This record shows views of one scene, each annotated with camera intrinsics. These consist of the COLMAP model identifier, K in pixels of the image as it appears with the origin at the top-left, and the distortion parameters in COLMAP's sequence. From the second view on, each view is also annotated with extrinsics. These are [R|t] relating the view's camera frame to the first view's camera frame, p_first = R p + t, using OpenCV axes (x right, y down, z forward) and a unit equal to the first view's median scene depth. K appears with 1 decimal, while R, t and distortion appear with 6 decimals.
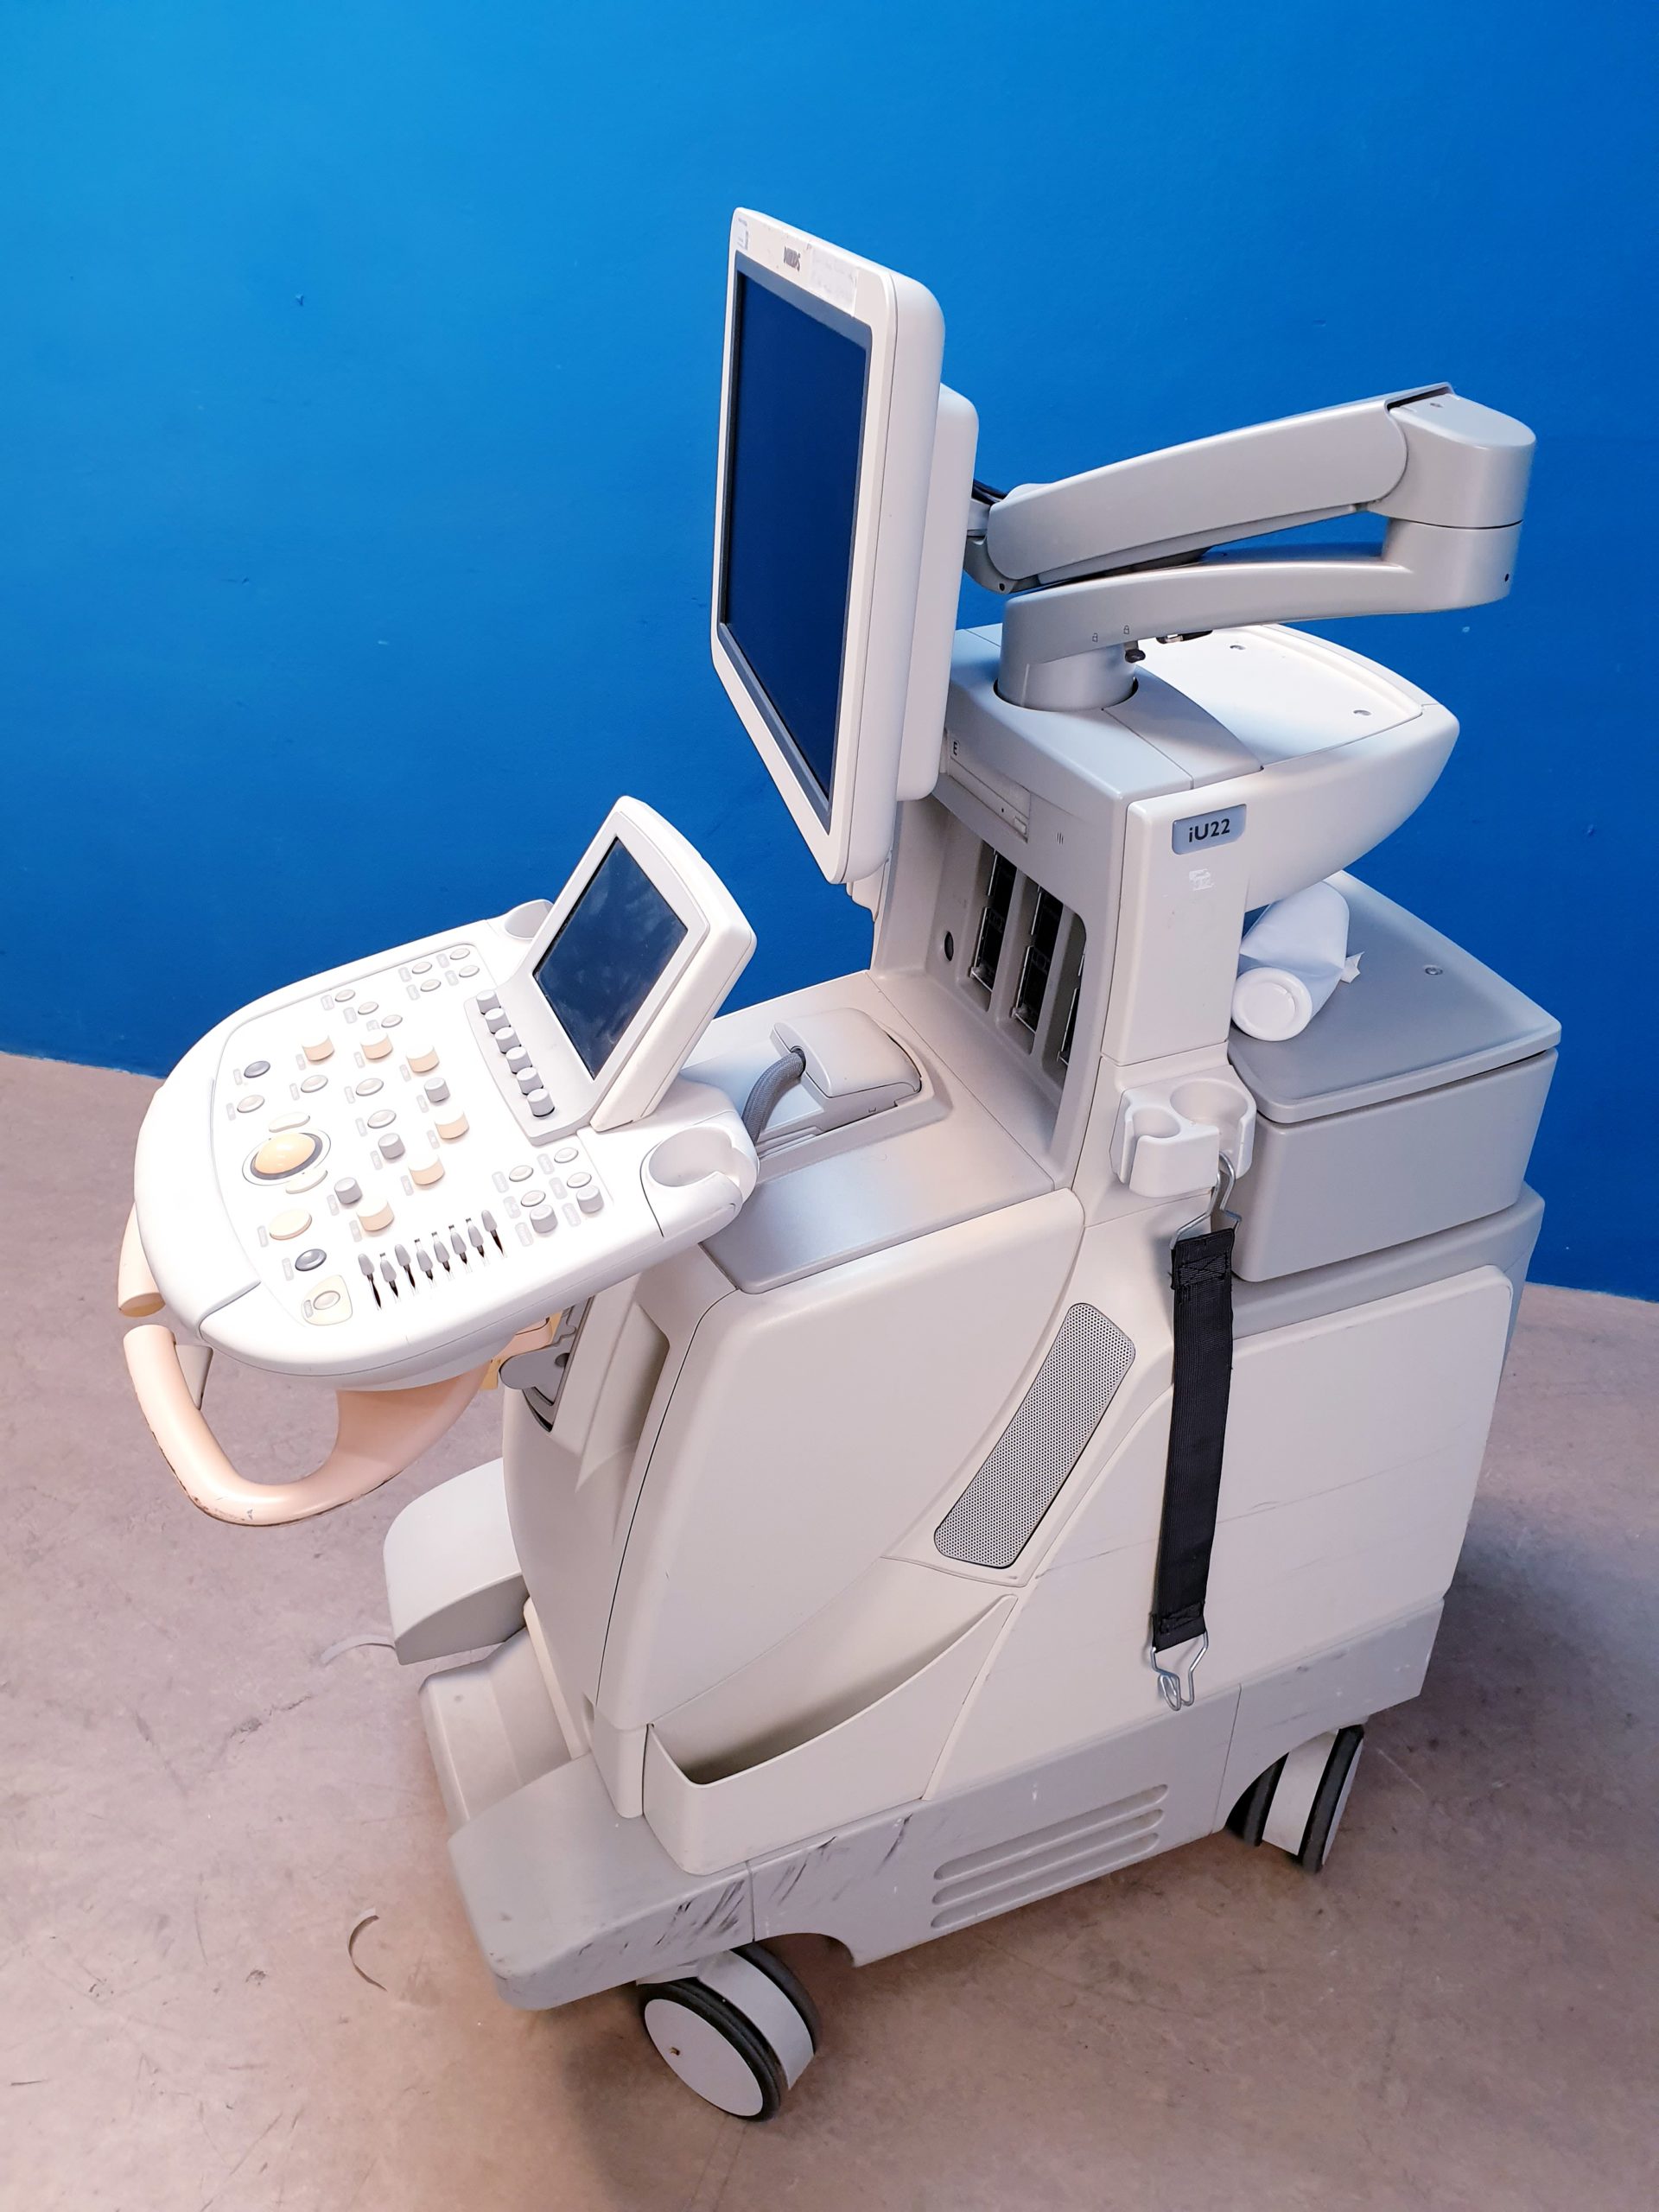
lens RADIAL K [[1725.3, 0, 841.6], [0, 1725.3, 1107.4], [0, 0, 1]] dist [0.009494, 0.020004]
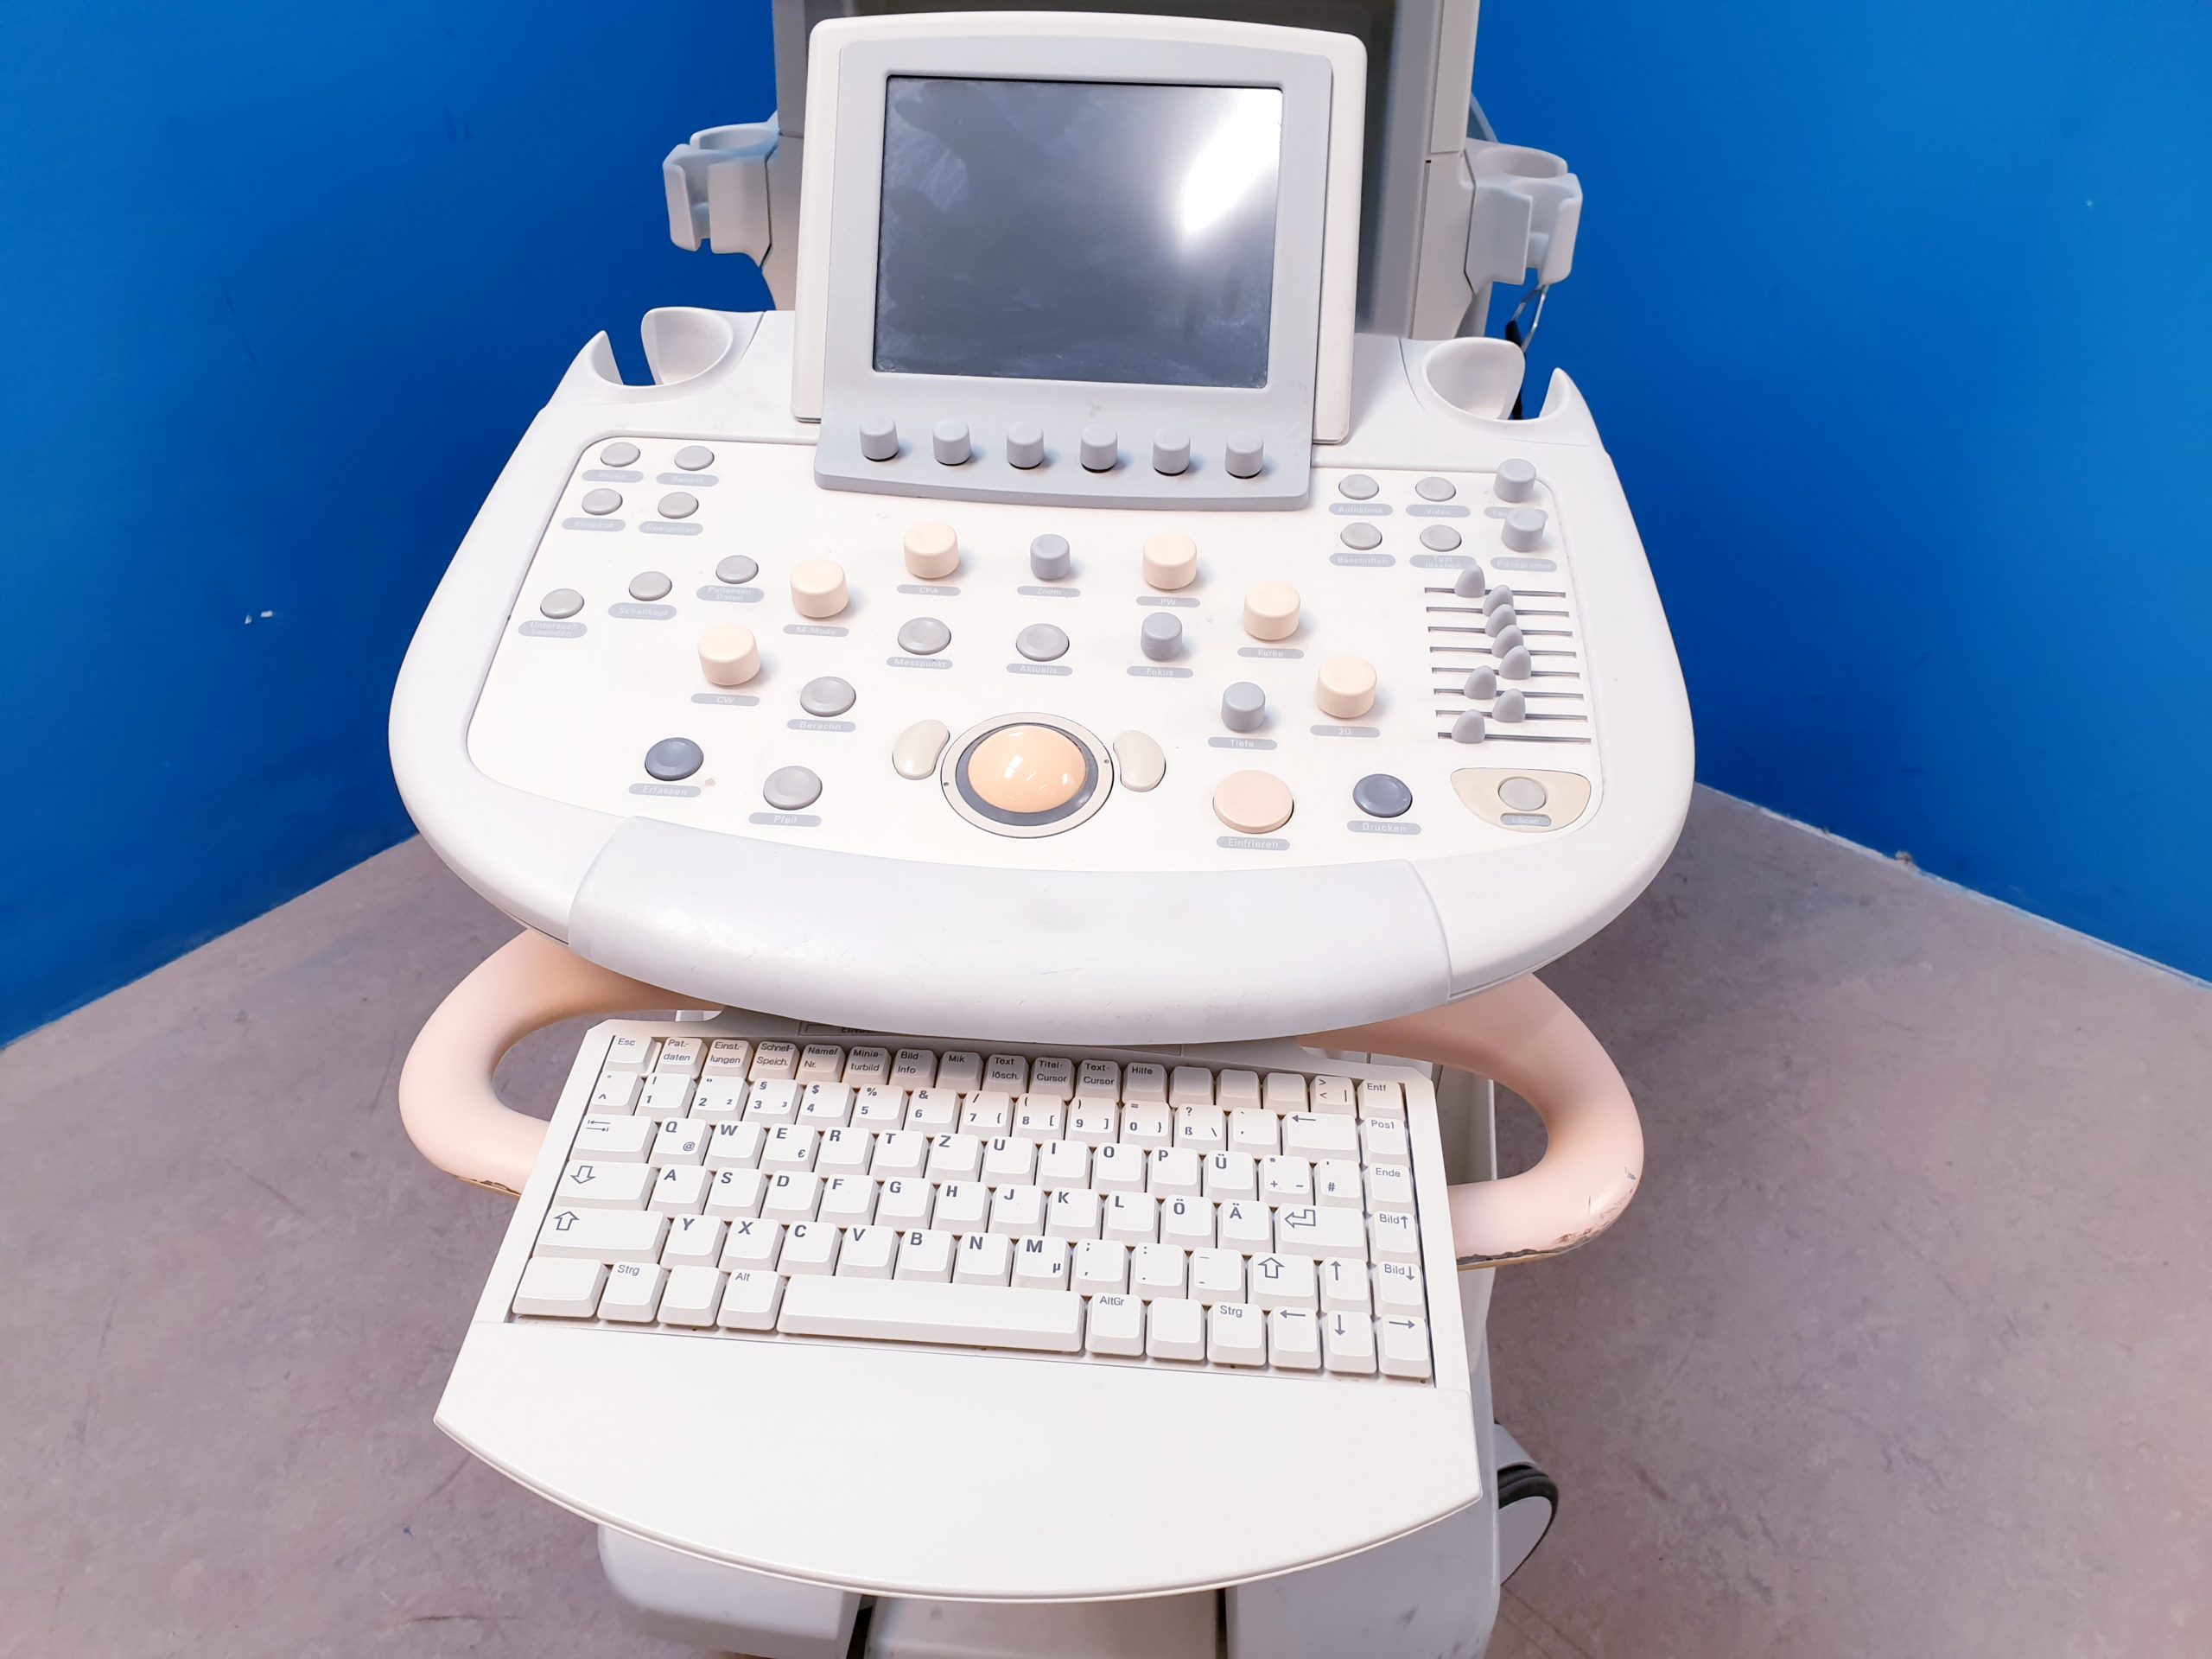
lens RADIAL K [[1725.3, 0, 1074.5], [0, 1725.3, 844.9], [0, 0, 1]] dist [0.009494, 0.020004]
pose [[0.457855, -0.543894, 0.703241, -0.577352], [0.473759, 0.818618, 0.324680, -0.094827], [-0.752278, 0.184511, 0.632483, 0.573461]]
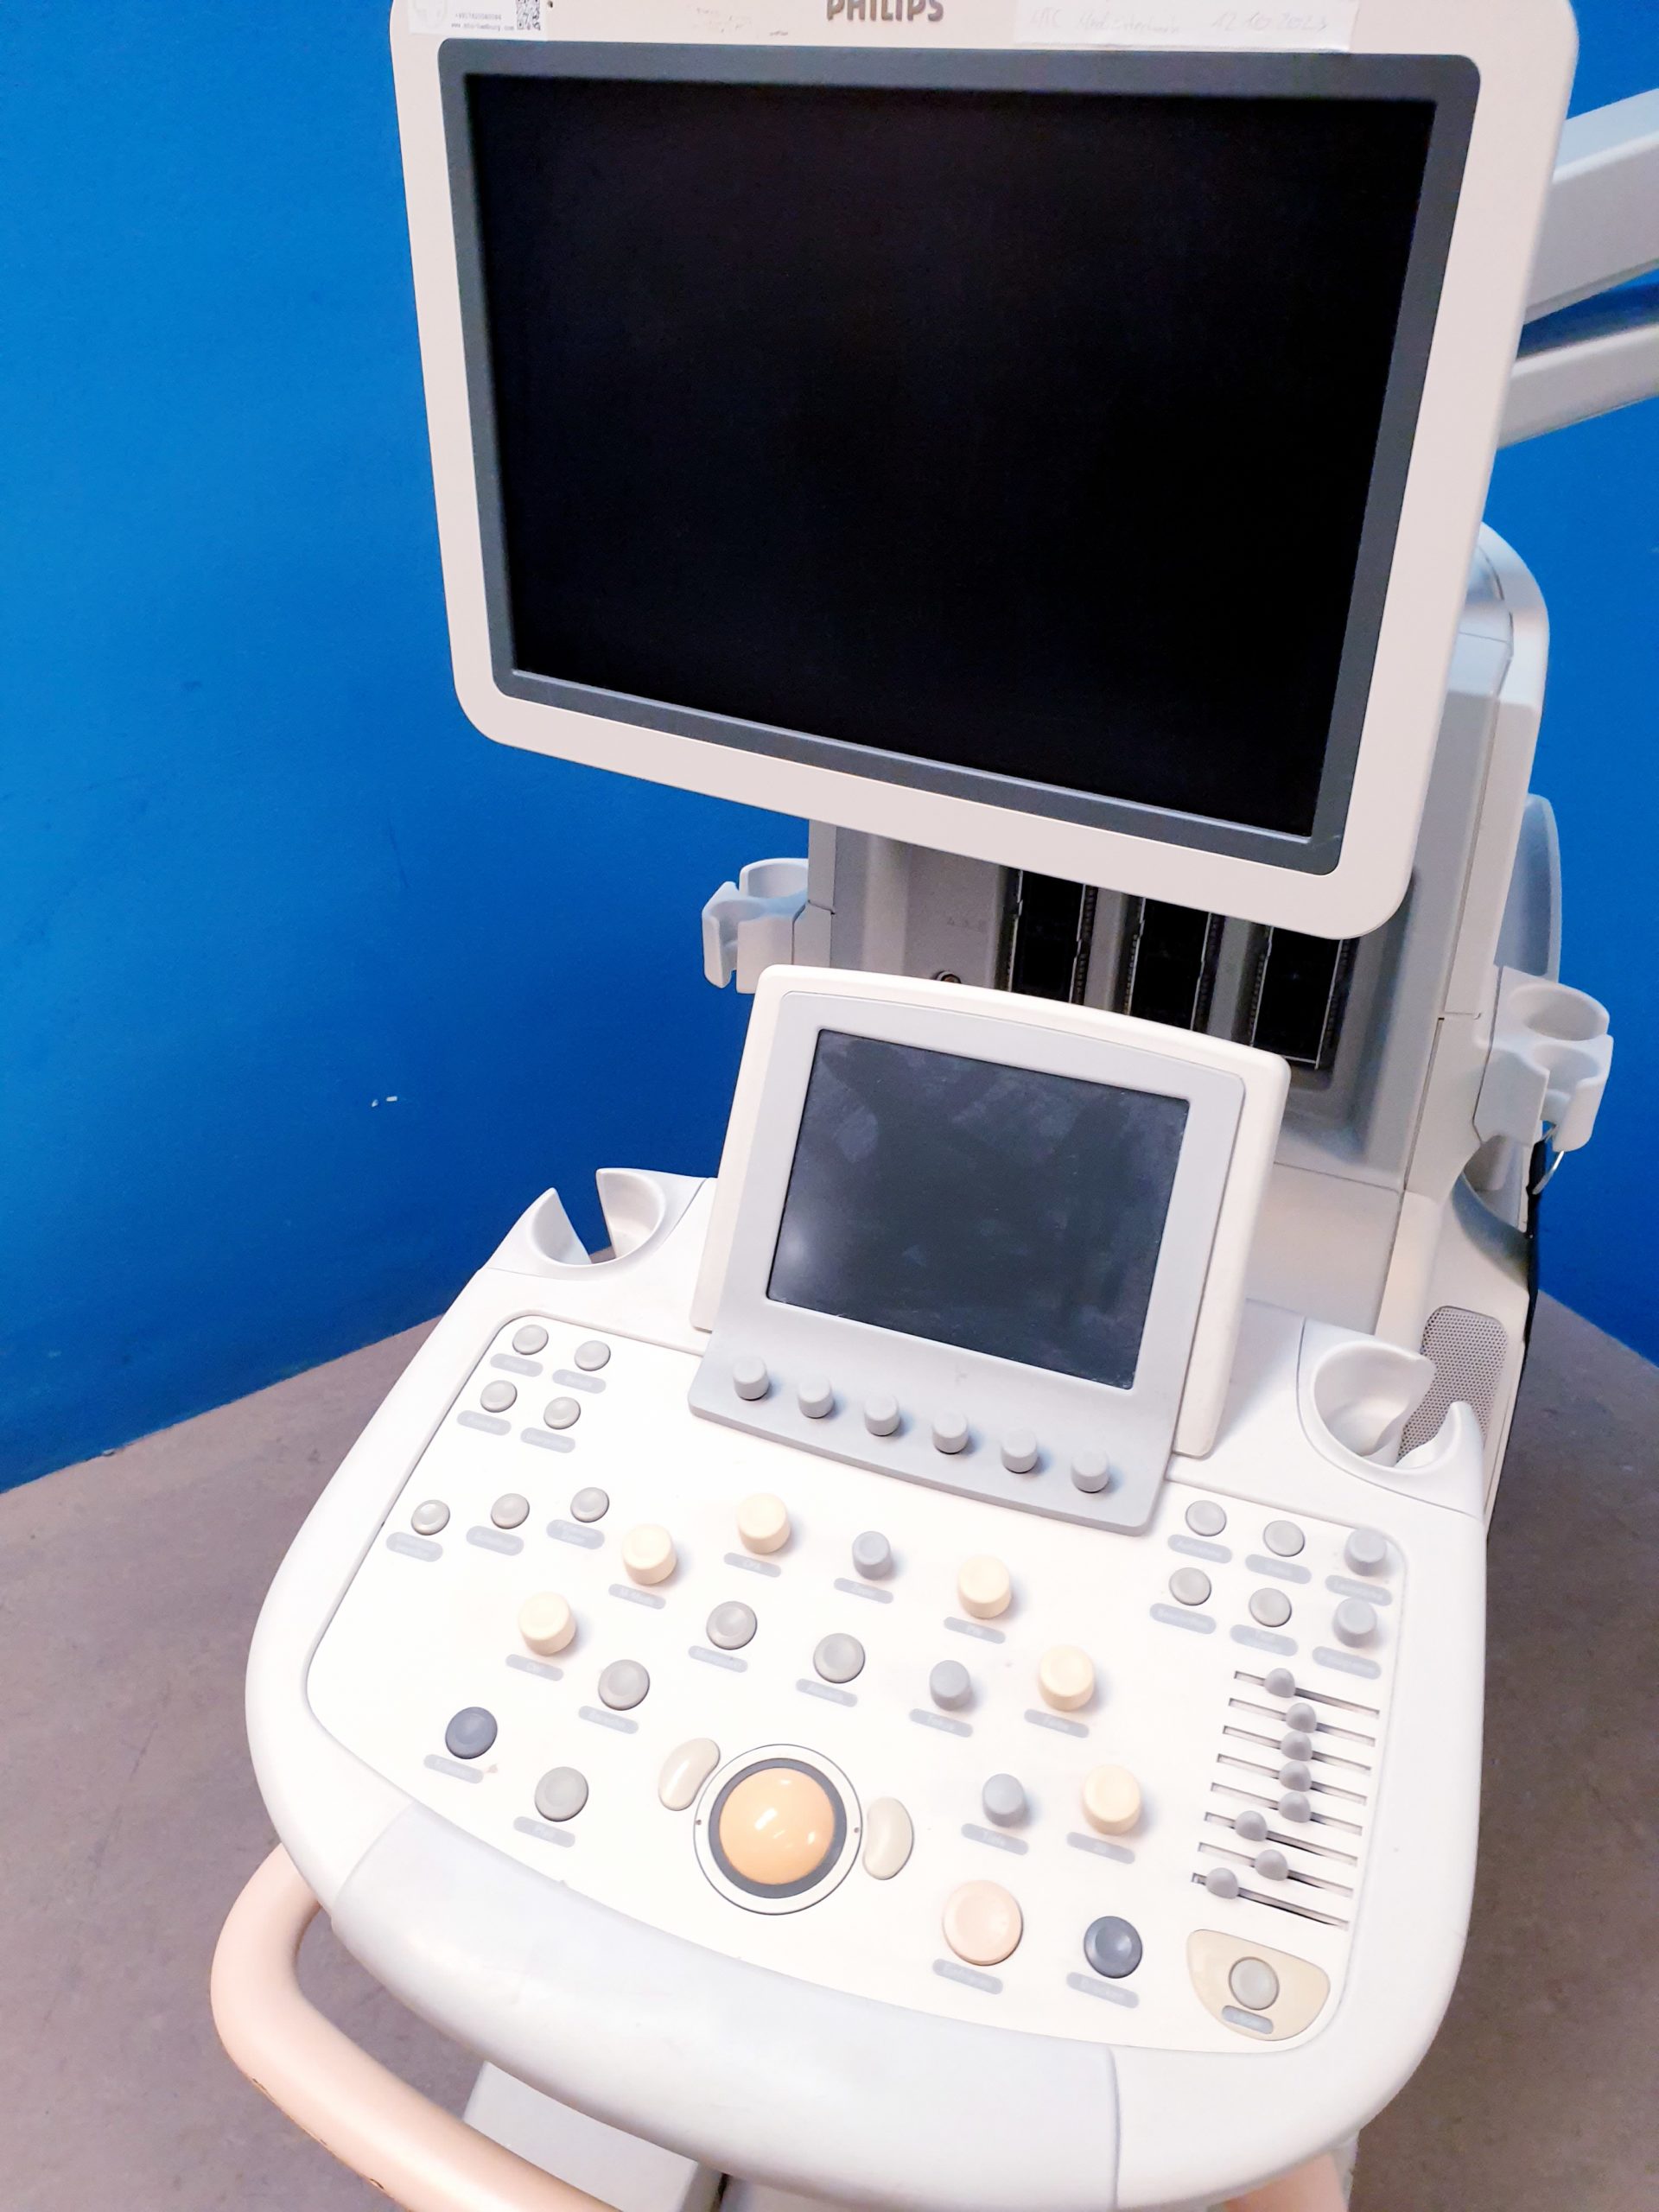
lens RADIAL K [[1725.3, 0, 831.7], [0, 1725.3, 1105.6], [0, 0, 1]] dist [0.009494, 0.020004]
pose [[0.684637, -0.438534, 0.582202, -0.441573], [0.405079, 0.892968, 0.196262, -0.224897], [-0.605956, 0.101469, 0.789000, 0.469726]]
